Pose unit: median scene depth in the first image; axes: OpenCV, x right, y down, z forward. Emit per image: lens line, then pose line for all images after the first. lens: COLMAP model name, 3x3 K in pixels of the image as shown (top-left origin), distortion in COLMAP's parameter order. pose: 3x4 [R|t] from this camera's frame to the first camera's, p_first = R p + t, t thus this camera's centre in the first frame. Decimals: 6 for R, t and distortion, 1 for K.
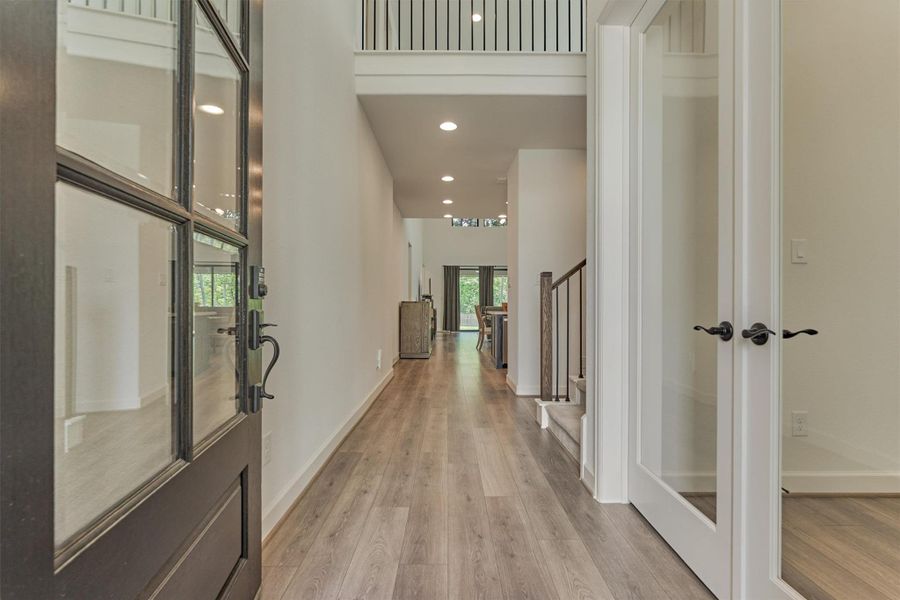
lens RADIAL K [[406.8, 0, 449.0], [0, 406.8, 303.0], [0, 0, 1]] dist [-0.005062, 0.000096]
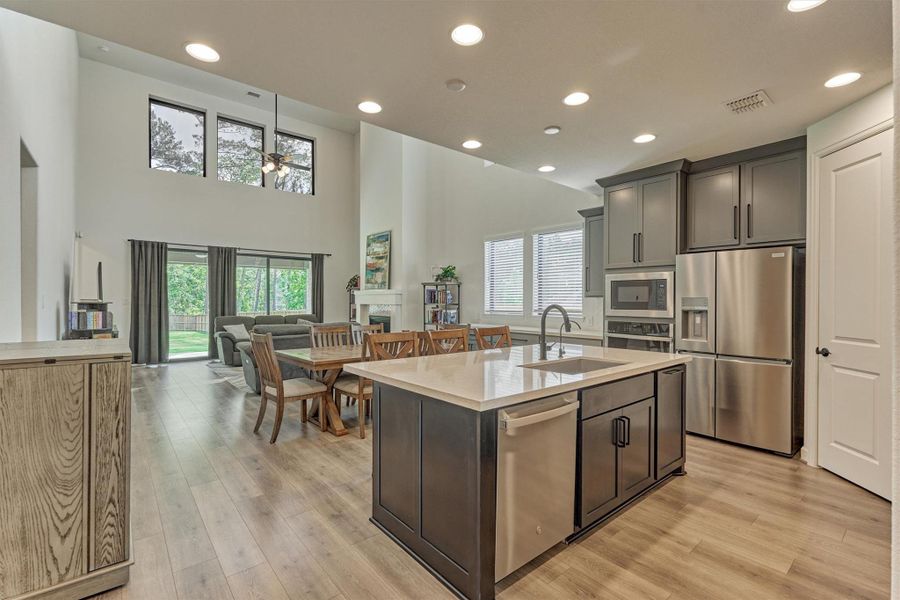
lens RADIAL K [[406.8, 0, 449.4], [0, 406.8, 300.5], [0, 0, 1]] dist [-0.005062, 0.000096]
pose [[0.773365, -0.005555, 0.633936, -0.026364], [-0.000953, 0.999950, 0.009924, -0.020186], [-0.633960, -0.008279, 0.773321, 0.341206]]
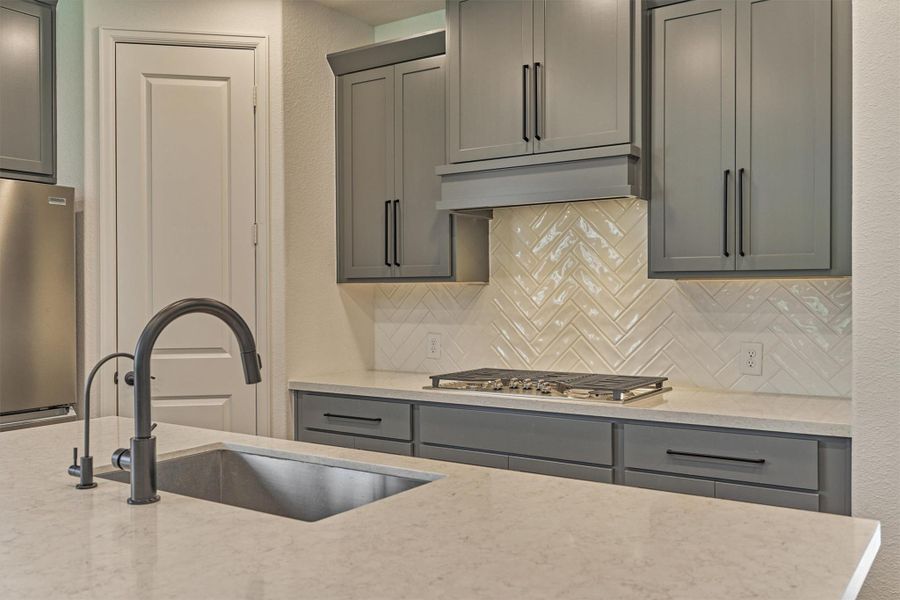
lens RADIAL K [[826.5, 0, 441.1], [0, 826.5, 295.7], [0, 0, 1]] dist [0.030248, 0.000000]
pose [[-0.815239, -0.004500, 0.579107, 0.032279], [-0.003734, 0.999990, 0.002514, -0.017711], [-0.579112, -0.000113, -0.815248, 0.525929]]
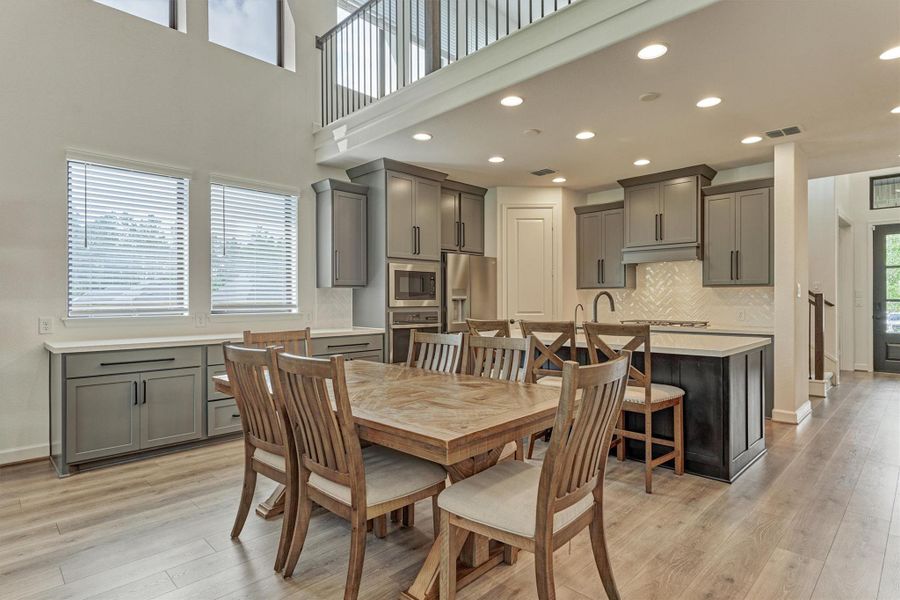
lens RADIAL K [[480.0, 0, 449.5], [0, 480.0, 299.0], [0, 0, 1]] dist [0.002948, -0.001088]
pose [[-0.701648, -0.005405, 0.712503, -0.012450], [-0.006361, 0.999979, 0.001321, -0.012153], [-0.712495, -0.003605, -0.701667, 0.712936]]
